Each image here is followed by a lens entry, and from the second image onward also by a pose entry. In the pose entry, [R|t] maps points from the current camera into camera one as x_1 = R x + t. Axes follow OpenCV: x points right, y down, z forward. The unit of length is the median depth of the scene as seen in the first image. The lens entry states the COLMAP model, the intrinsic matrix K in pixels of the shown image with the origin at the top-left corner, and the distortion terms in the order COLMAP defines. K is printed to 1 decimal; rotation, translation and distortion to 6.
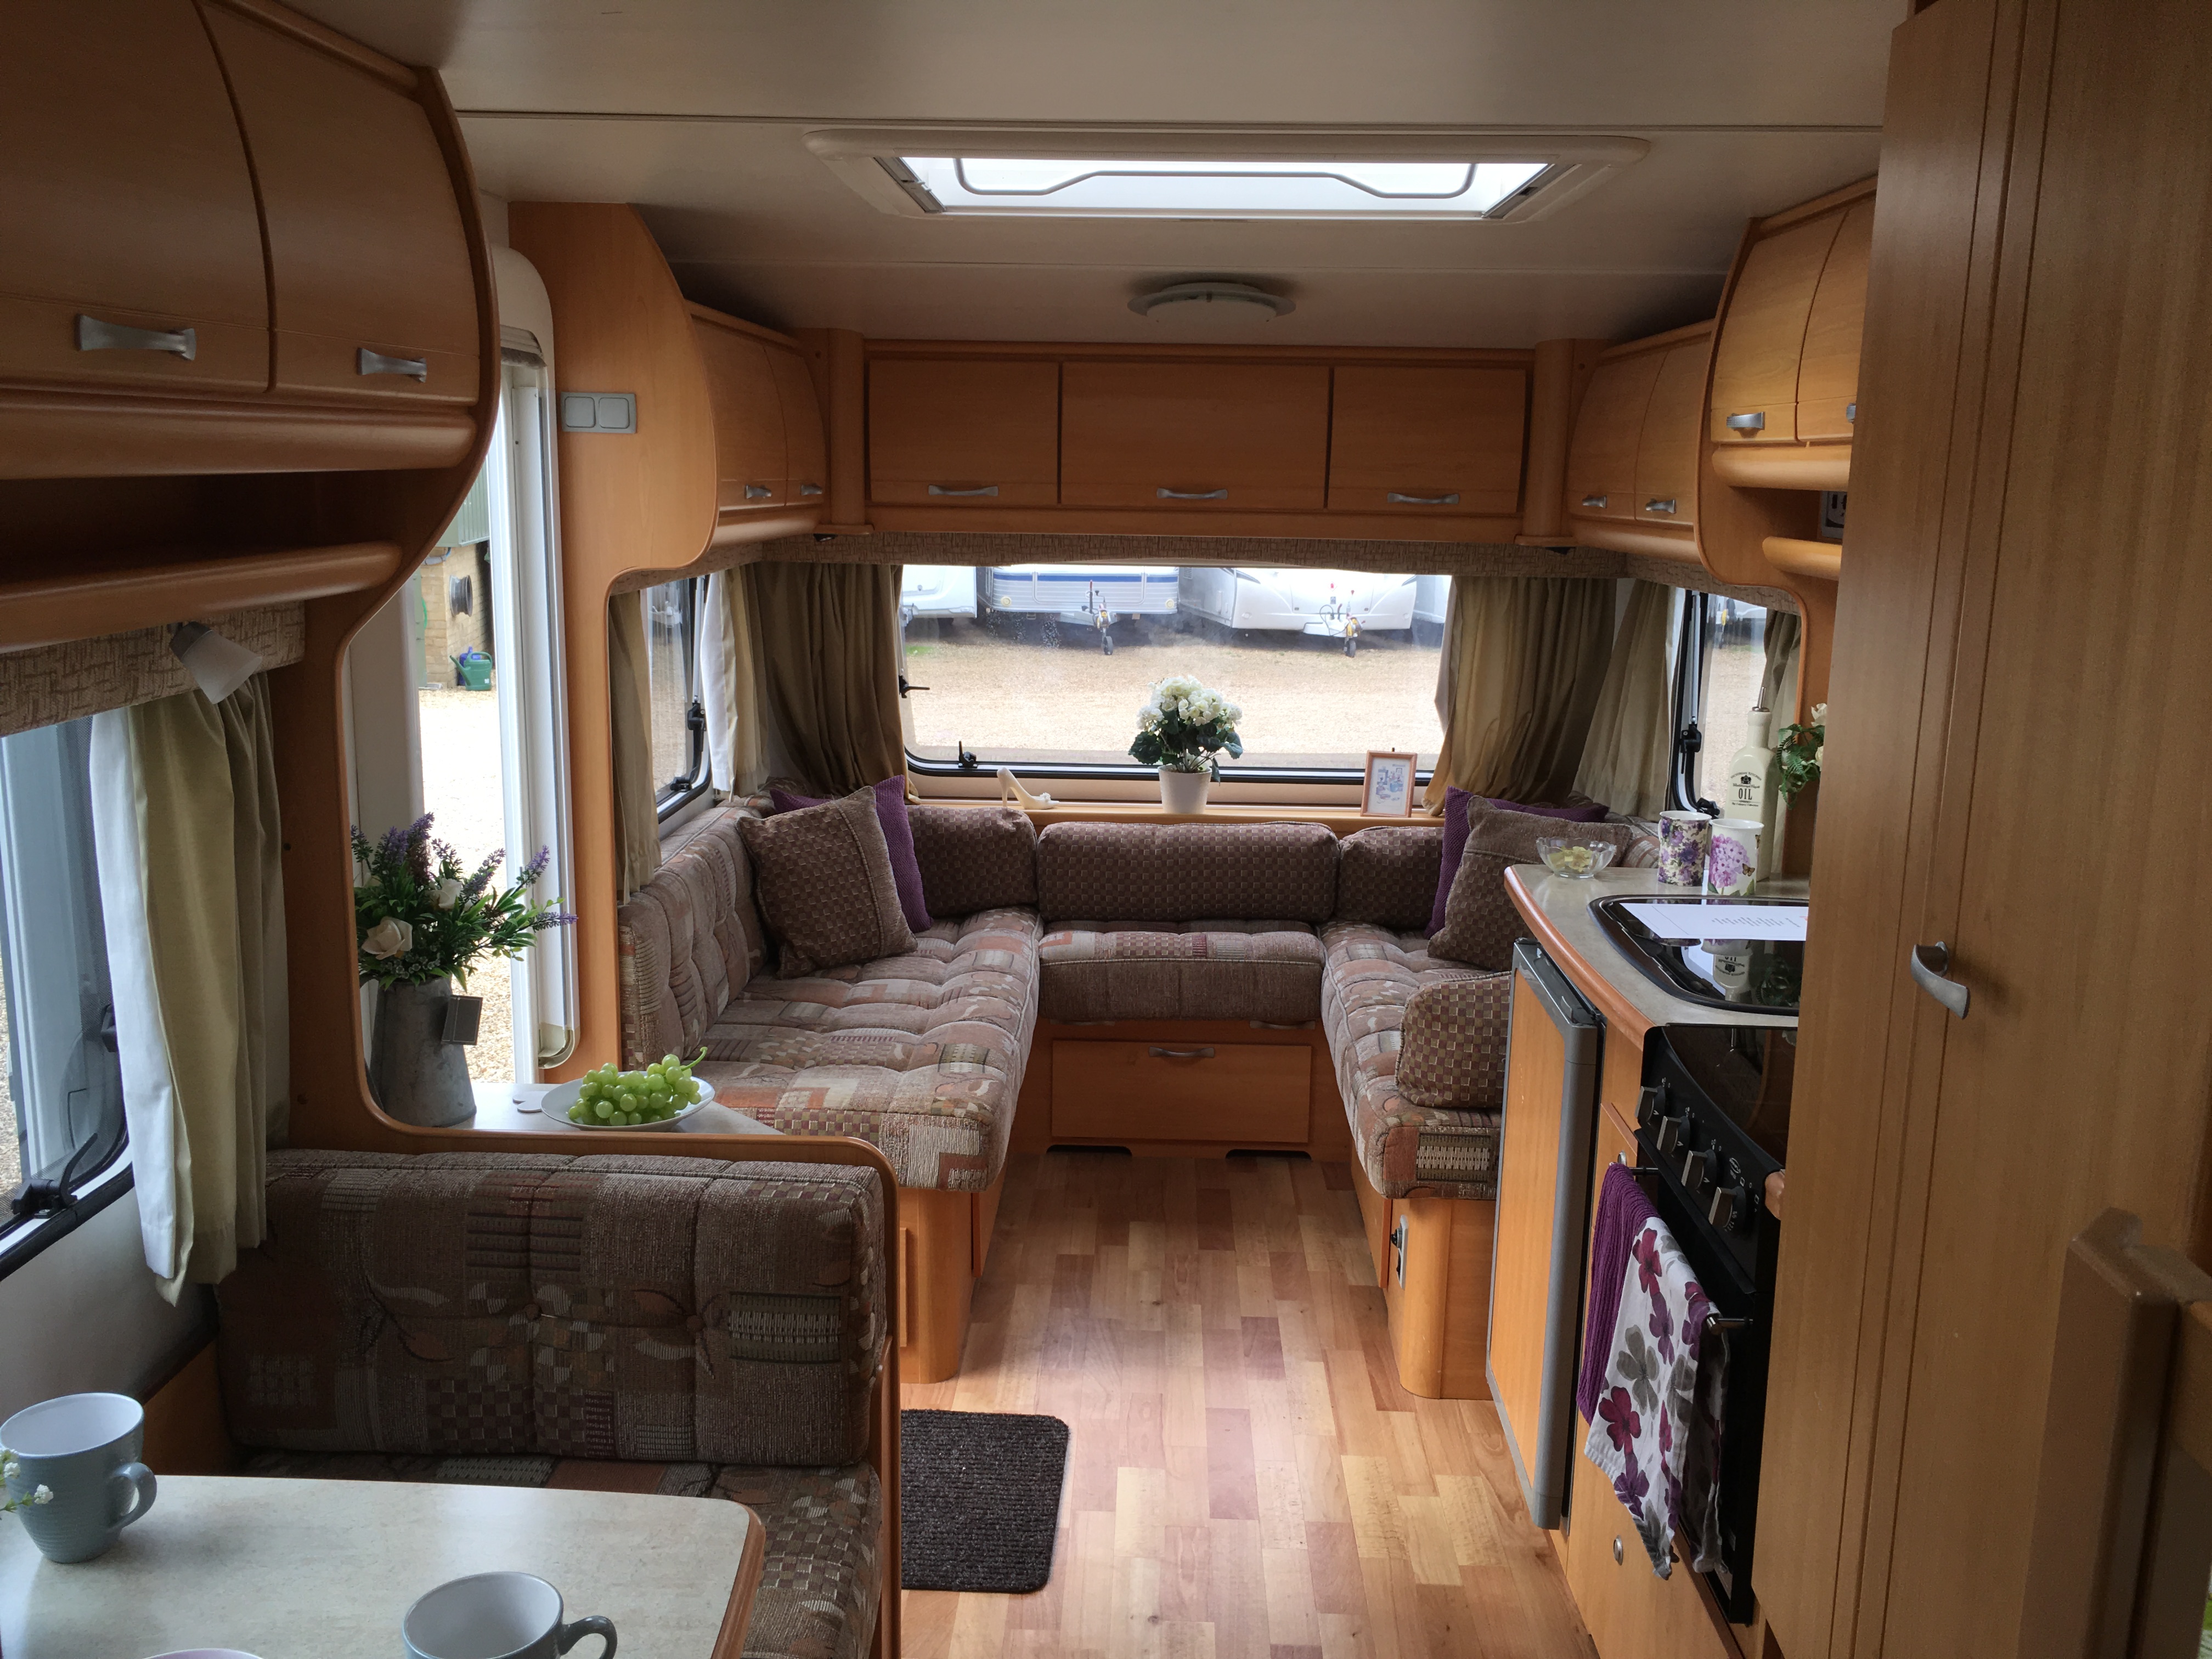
lens RADIAL K [[1883.0, 0, 1106.0], [0, 1883.0, 829.5], [0, 0, 1]] dist [-0.002166, -0.000476]
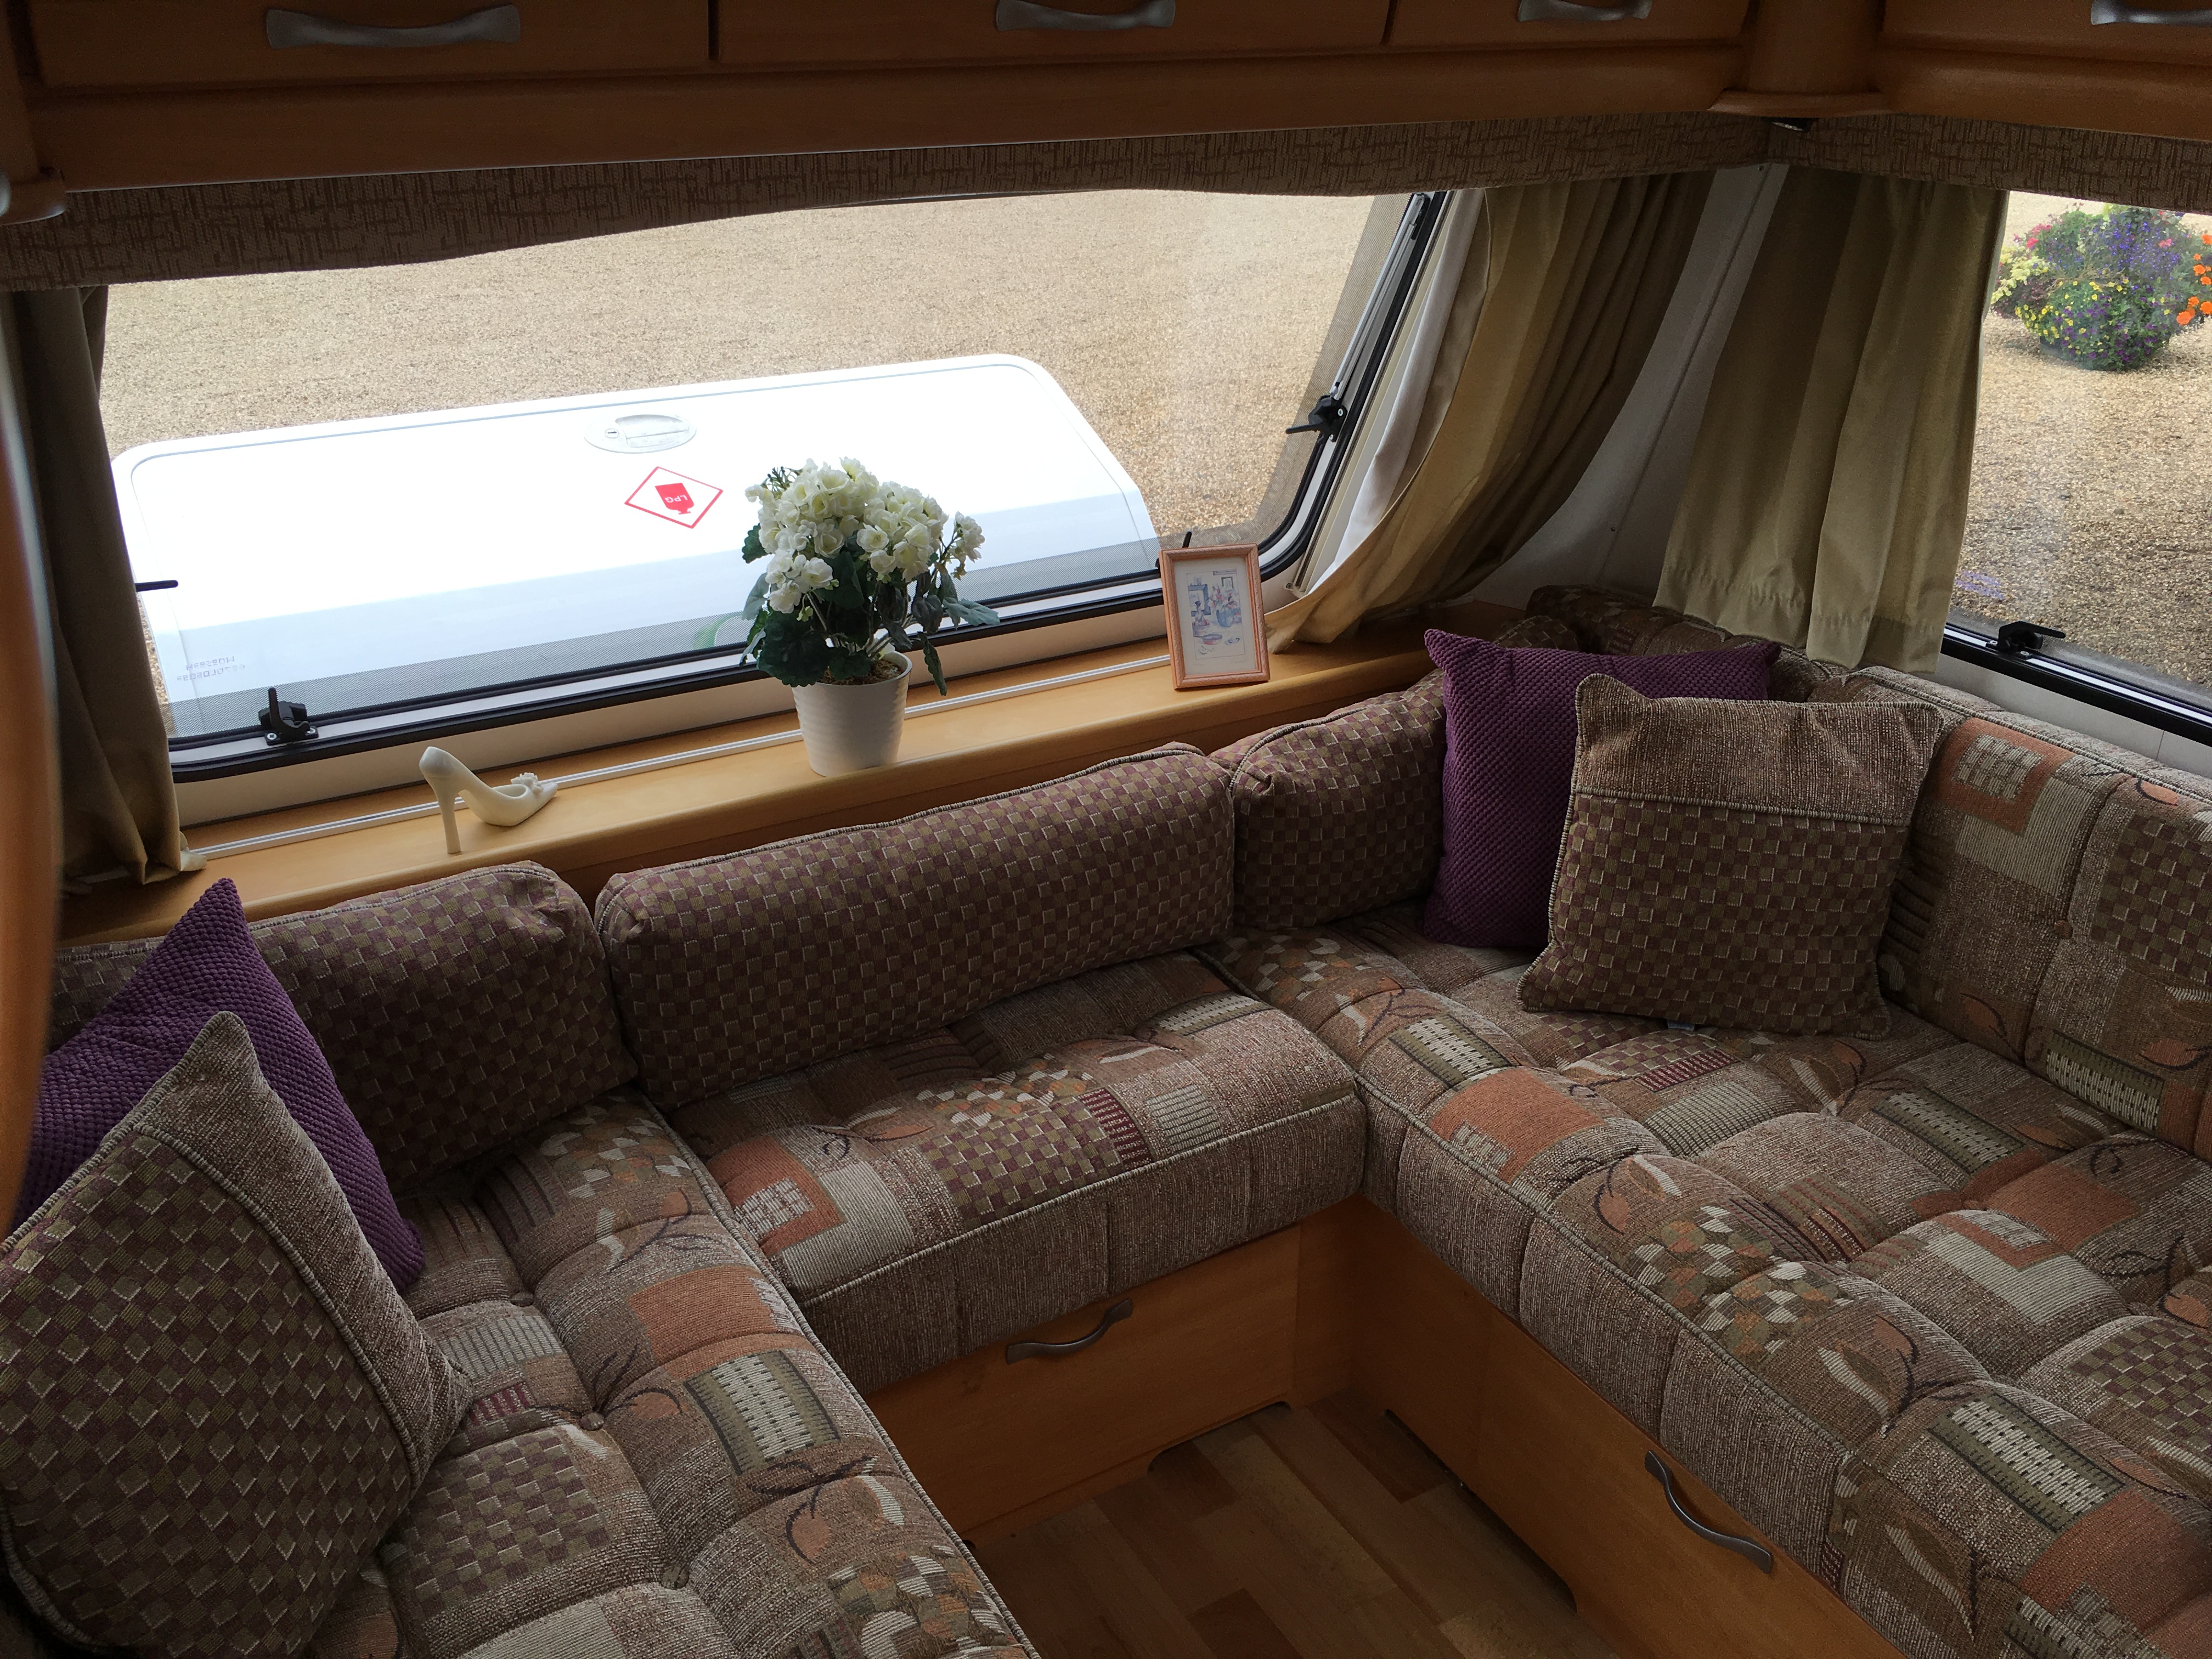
lens RADIAL K [[1878.8, 0, 1106.0], [0, 1878.8, 829.5], [0, 0, 1]] dist [0.005276, -0.011039]
pose [[0.840529, -0.239887, 0.485763, -0.140396], [0.107261, 0.952563, 0.284813, -0.122257], [-0.531043, -0.187290, 0.826388, 0.626235]]
